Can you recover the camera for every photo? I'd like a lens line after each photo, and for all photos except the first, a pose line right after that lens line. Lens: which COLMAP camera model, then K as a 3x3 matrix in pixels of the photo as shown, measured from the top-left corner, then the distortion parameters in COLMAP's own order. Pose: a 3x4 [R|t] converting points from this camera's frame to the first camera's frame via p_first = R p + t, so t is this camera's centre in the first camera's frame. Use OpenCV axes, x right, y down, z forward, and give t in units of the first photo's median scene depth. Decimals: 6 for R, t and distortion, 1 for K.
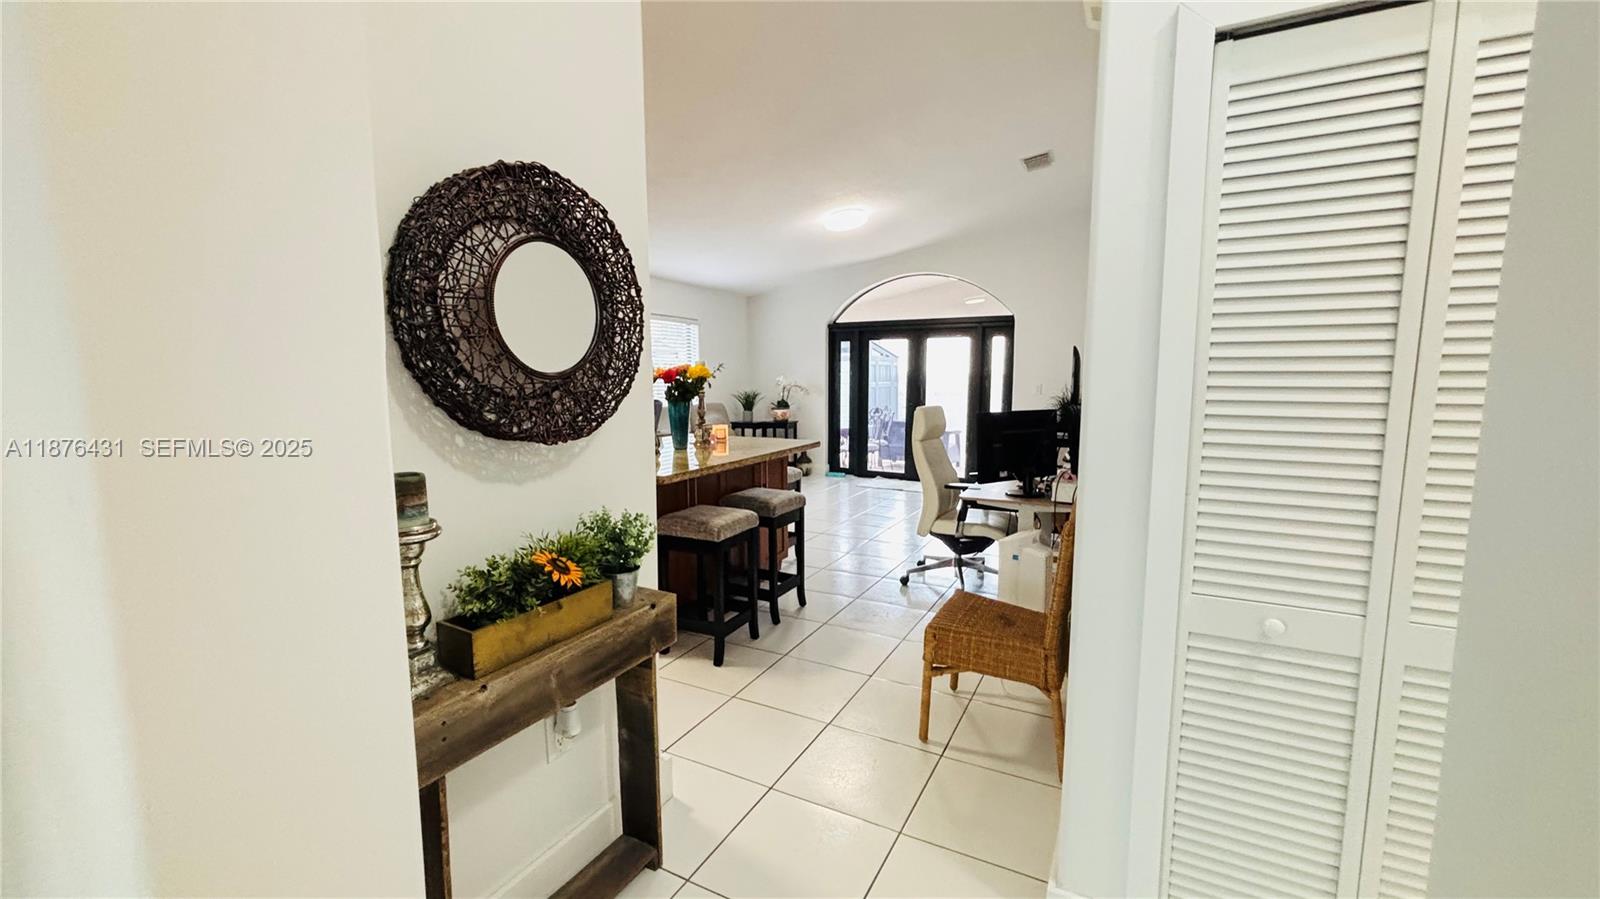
lens RADIAL K [[650.6, 0, 801.7], [0, 650.6, 454.7], [0, 0, 1]] dist [-0.010282, -0.000023]
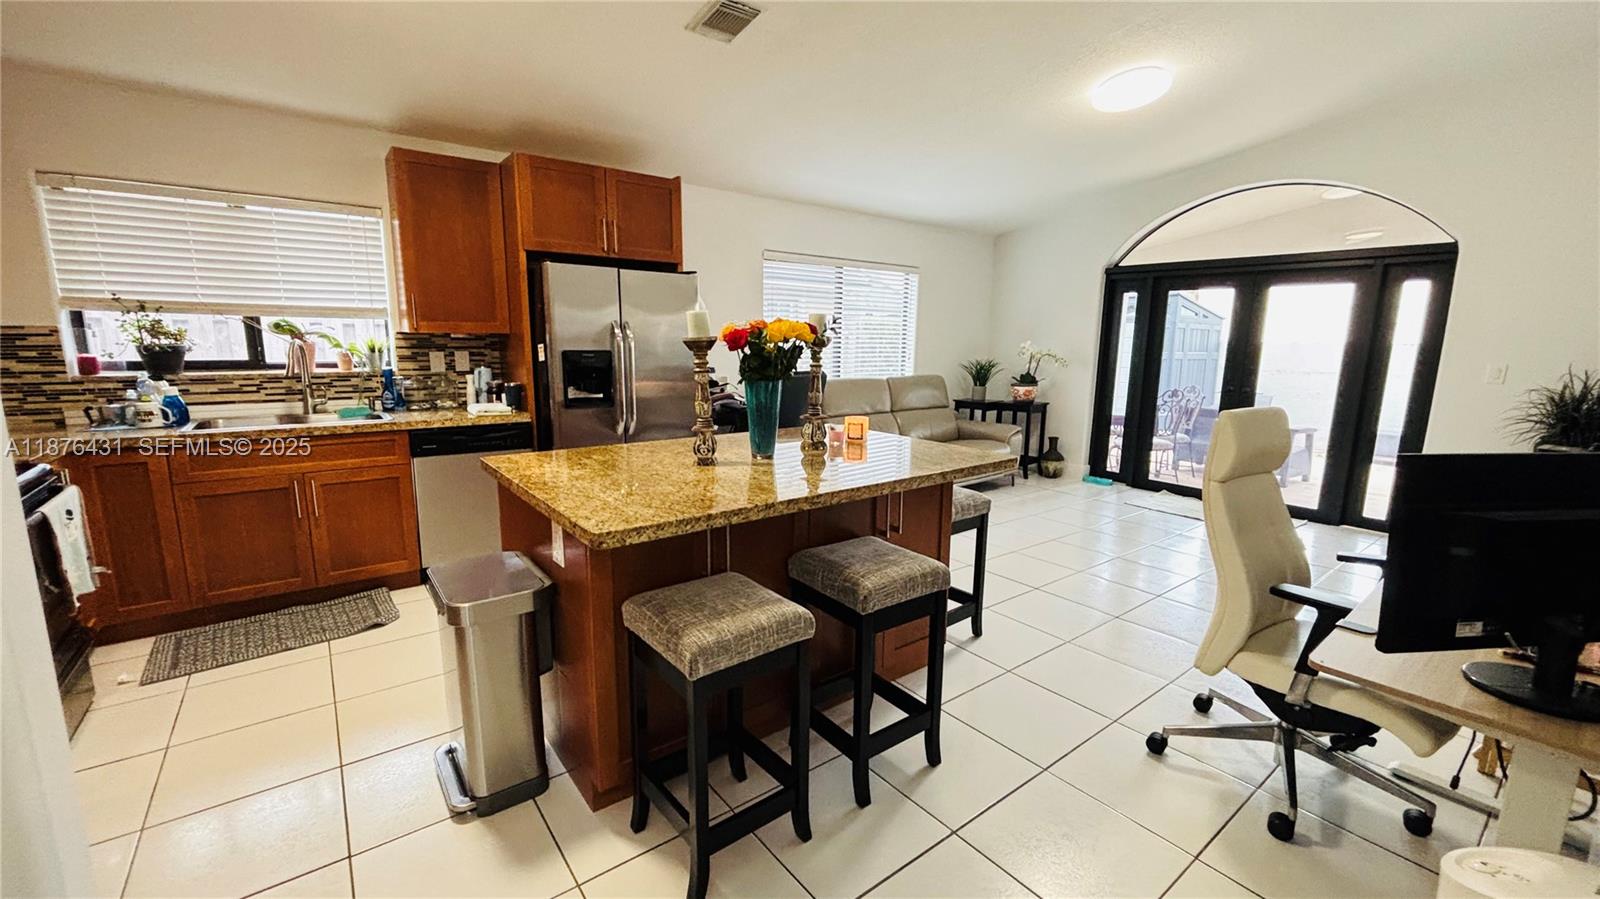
lens RADIAL K [[650.6, 0, 801.7], [0, 650.6, 454.7], [0, 0, 1]] dist [-0.010282, -0.000023]
pose [[0.908186, 0.089950, -0.408787, 0.047459], [-0.067211, 0.995302, 0.069686, -0.026723], [0.413134, -0.035813, 0.909966, 0.220798]]
